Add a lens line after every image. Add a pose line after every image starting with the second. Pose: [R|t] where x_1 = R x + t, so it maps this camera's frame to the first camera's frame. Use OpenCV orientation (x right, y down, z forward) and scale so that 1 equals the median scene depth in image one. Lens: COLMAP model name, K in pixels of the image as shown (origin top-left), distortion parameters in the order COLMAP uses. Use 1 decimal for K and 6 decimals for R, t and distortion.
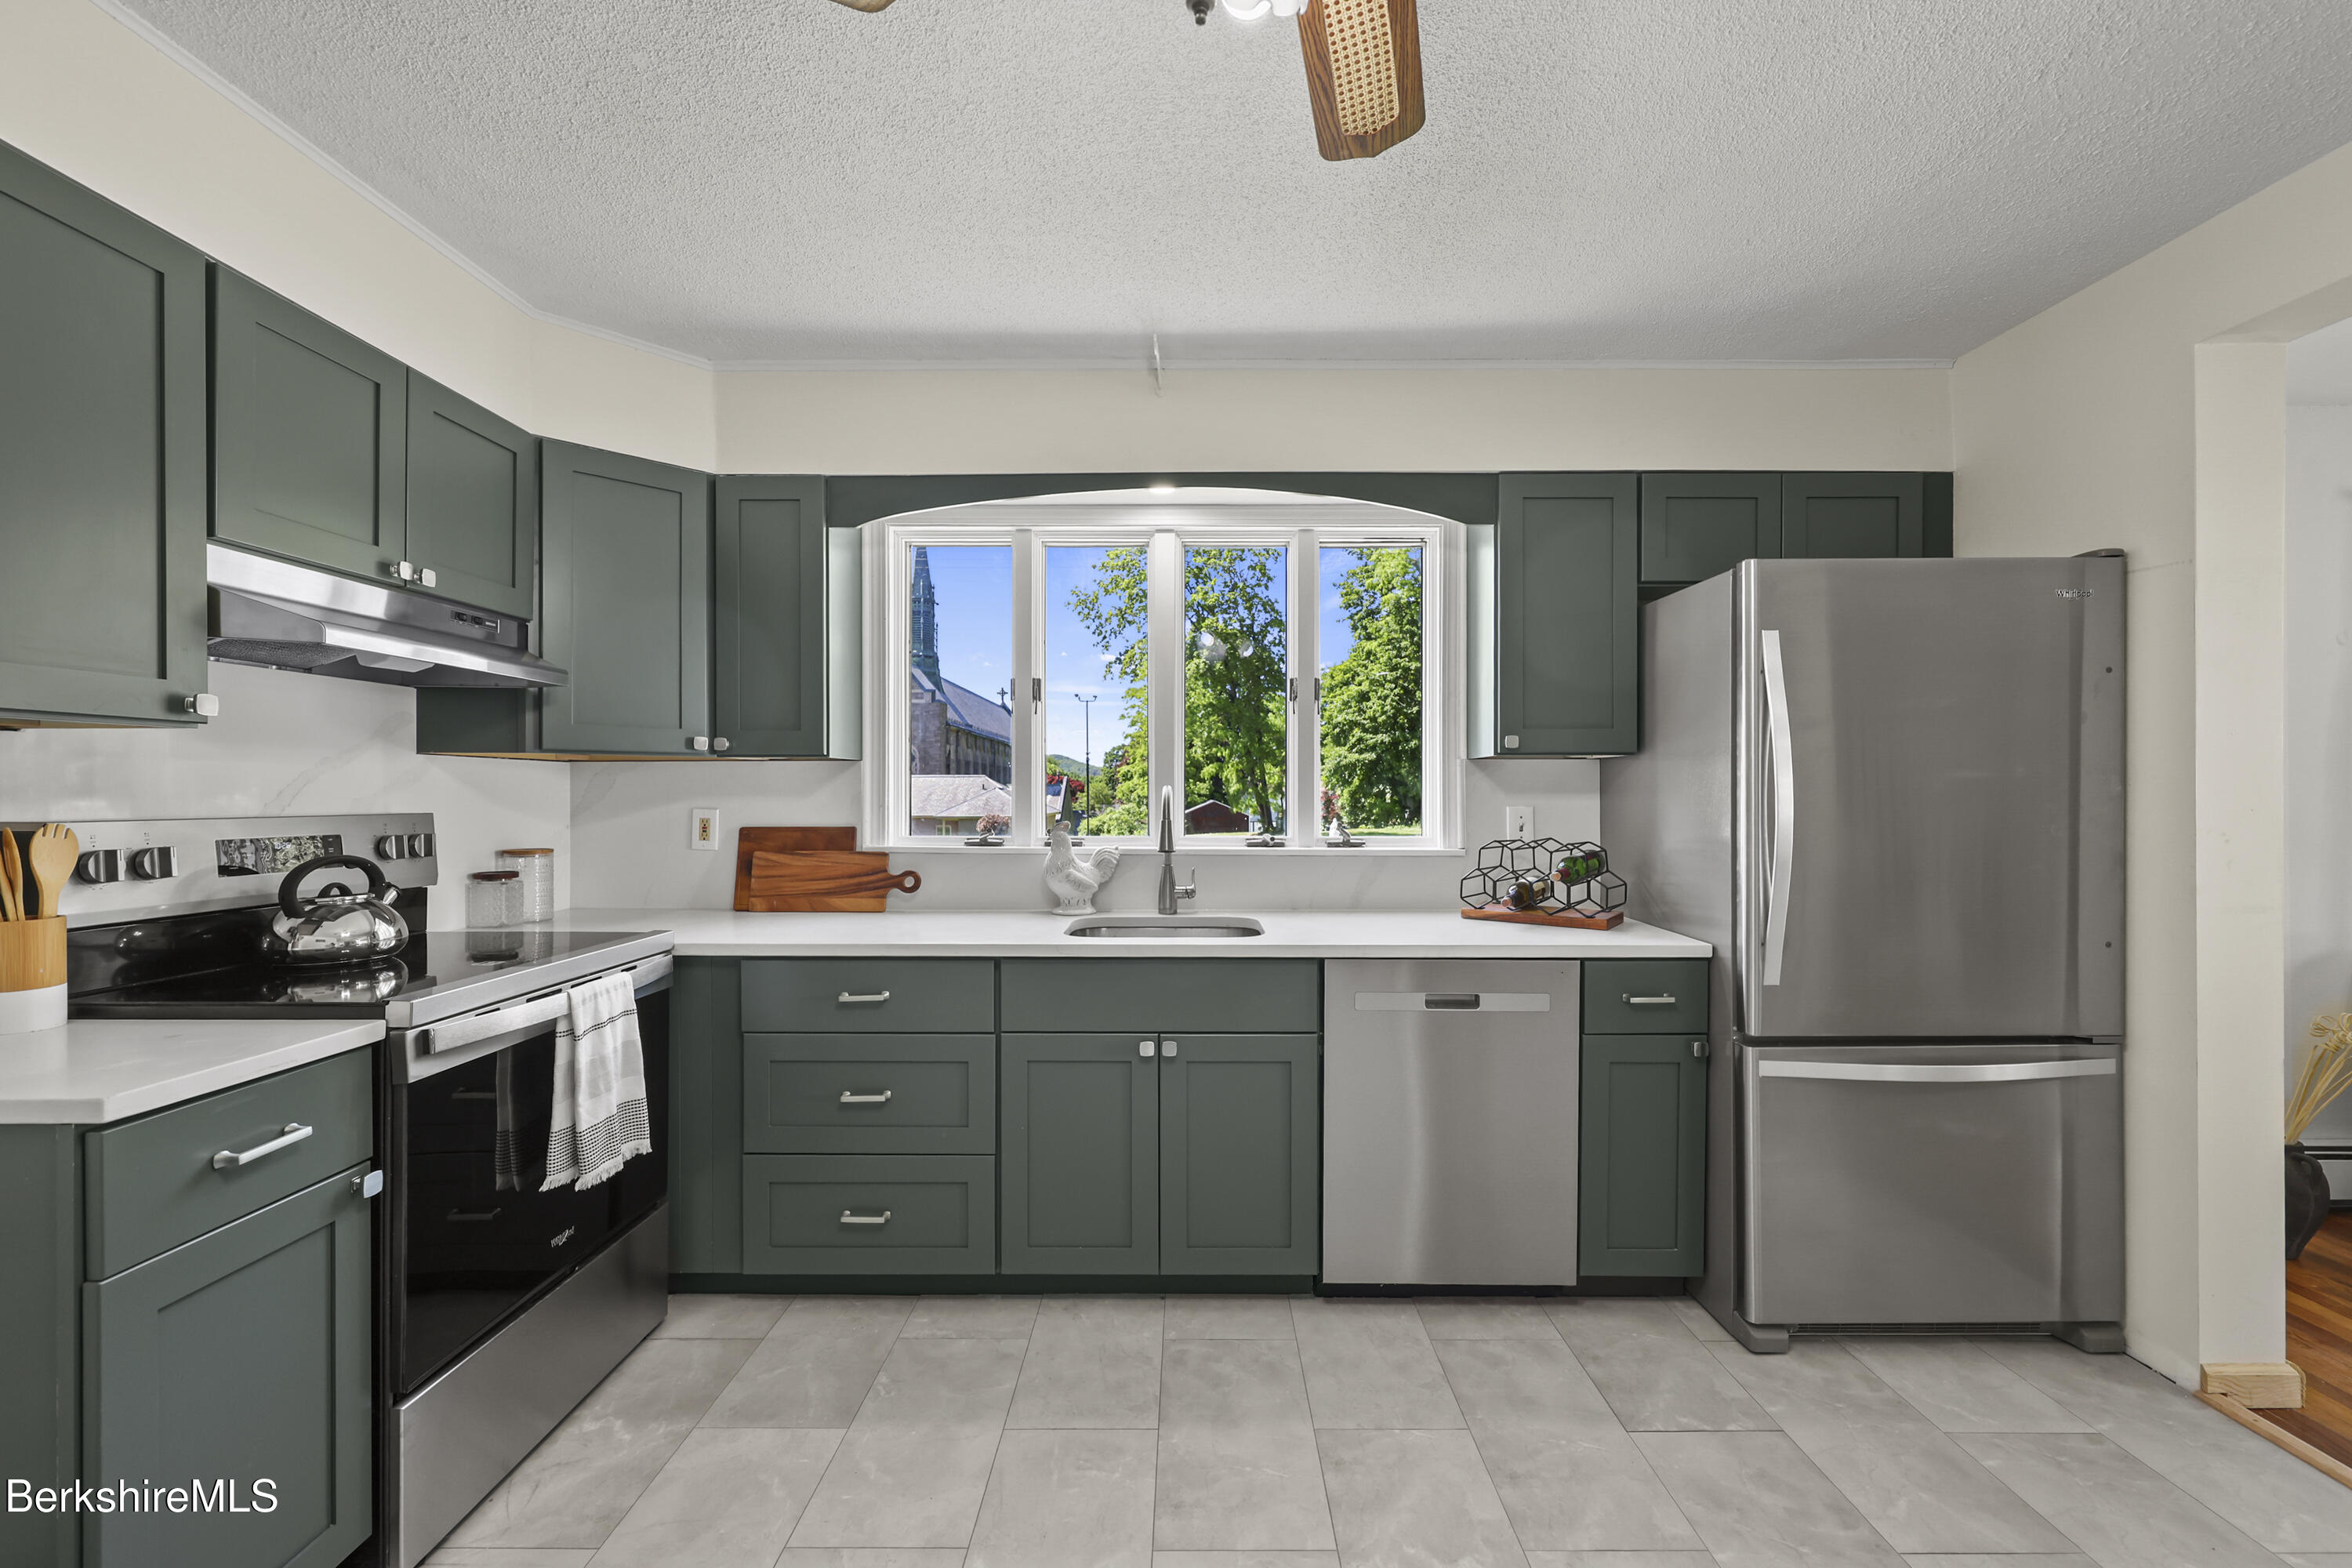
lens RADIAL K [[958.5, 0, 1185.1], [0, 958.5, 785.4], [0, 0, 1]] dist [-0.000336, -0.000578]
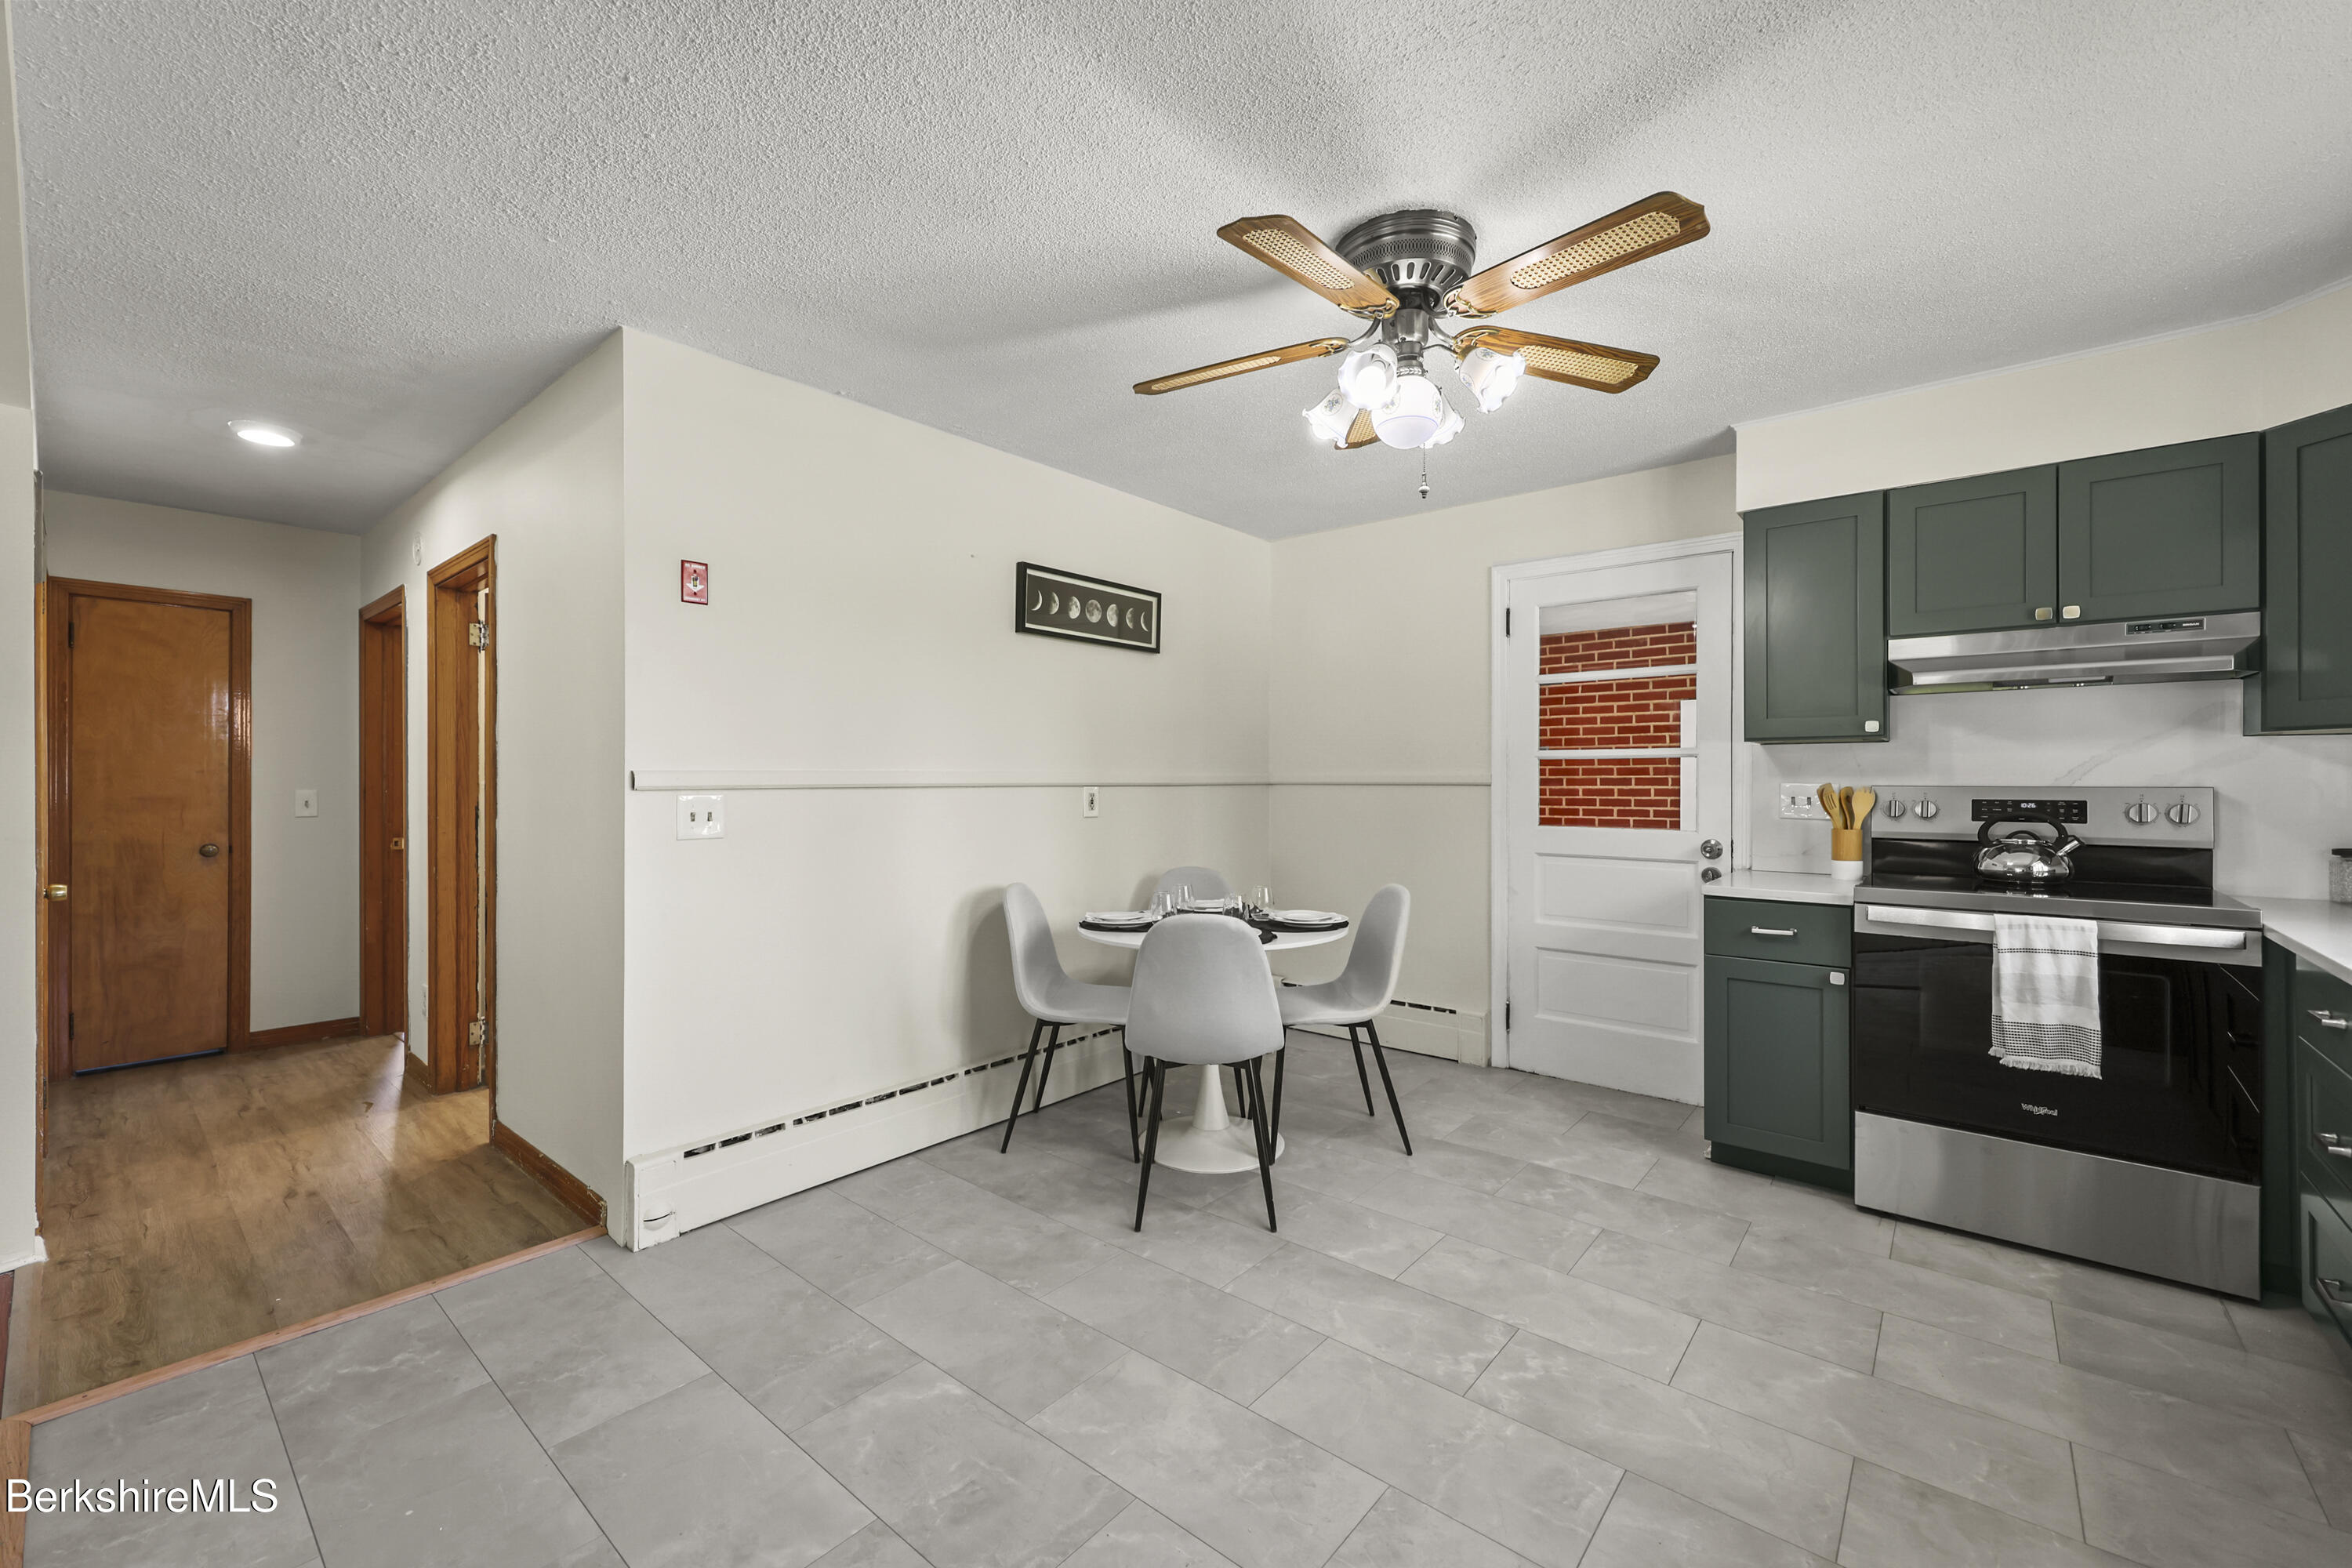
lens RADIAL K [[944.2, 0, 1182.9], [0, 944.2, 774.9], [0, 0, 1]] dist [-0.000013, -0.000124]
pose [[-0.640404, -0.000589, -0.768038, 0.953596], [0.008469, 0.999933, -0.007828, 0.012724], [0.767992, -0.011518, -0.640356, 0.817794]]
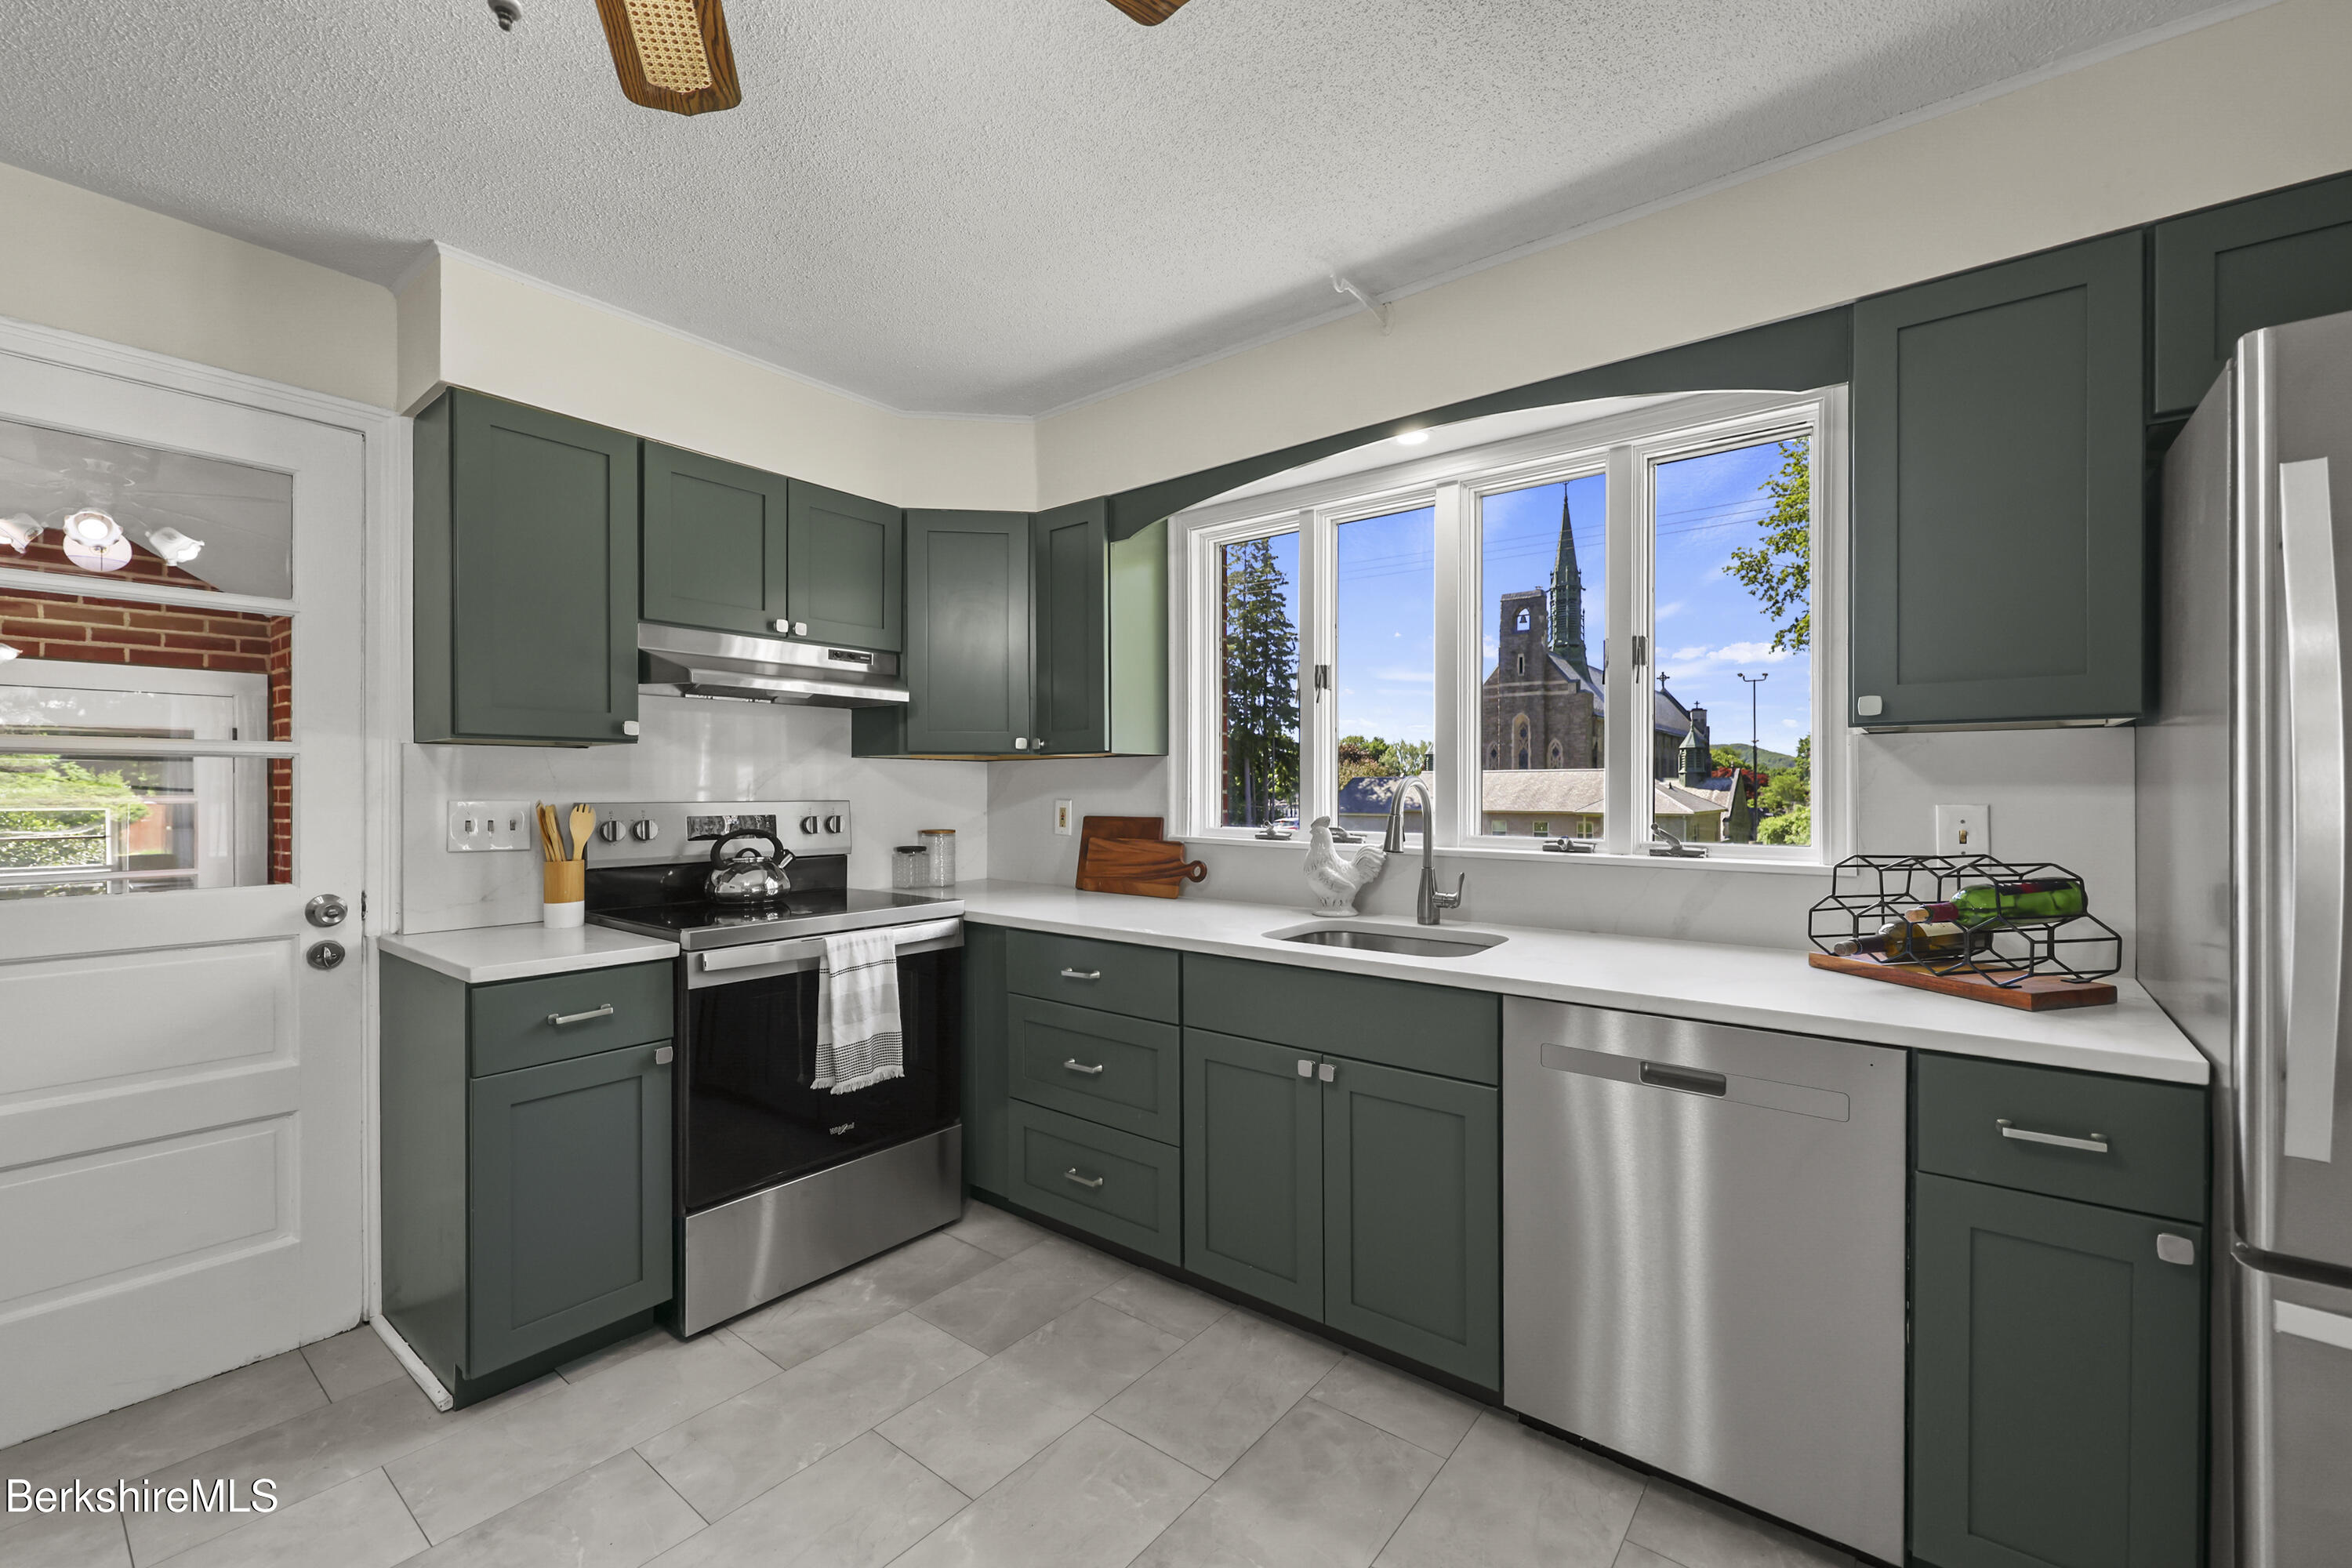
lens RADIAL K [[958.5, 0, 1185.1], [0, 958.5, 785.4], [0, 0, 1]] dist [-0.000336, -0.000578]
pose [[0.789963, -0.002166, -0.613151, 0.447170], [0.005192, 0.999982, 0.003157, 0.005633], [0.613133, -0.005678, 0.789960, 0.232483]]
